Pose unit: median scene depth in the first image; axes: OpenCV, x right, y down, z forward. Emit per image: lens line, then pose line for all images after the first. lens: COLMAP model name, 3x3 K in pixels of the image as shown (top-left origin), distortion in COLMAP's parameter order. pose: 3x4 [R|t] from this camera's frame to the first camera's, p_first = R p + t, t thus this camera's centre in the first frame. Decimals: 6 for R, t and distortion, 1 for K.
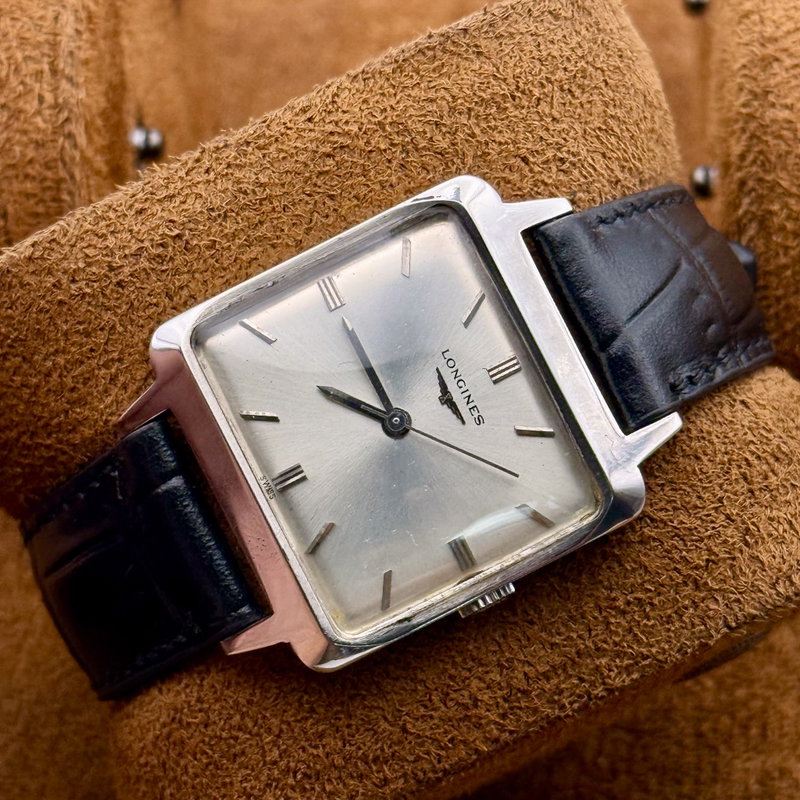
lens RADIAL K [[3146.5, 0, 405.3], [0, 3146.5, 406.8], [0, 0, 1]] dist [0.184435, 0.000000]
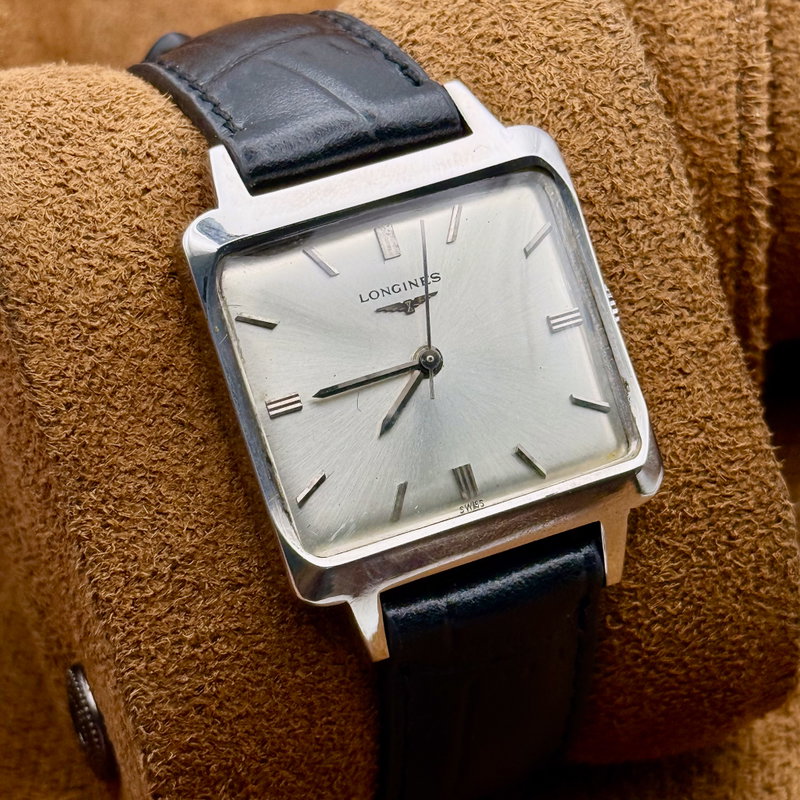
lens RADIAL K [[3146.5, 0, 432.0], [0, 3146.5, 409.5], [0, 0, 1]] dist [0.184435, 0.000000]
pose [[0.129787, -0.971082, 0.200387, -0.205638], [0.930015, 0.189304, 0.315018, -0.288040], [-0.343842, 0.145478, 0.927690, 0.117134]]
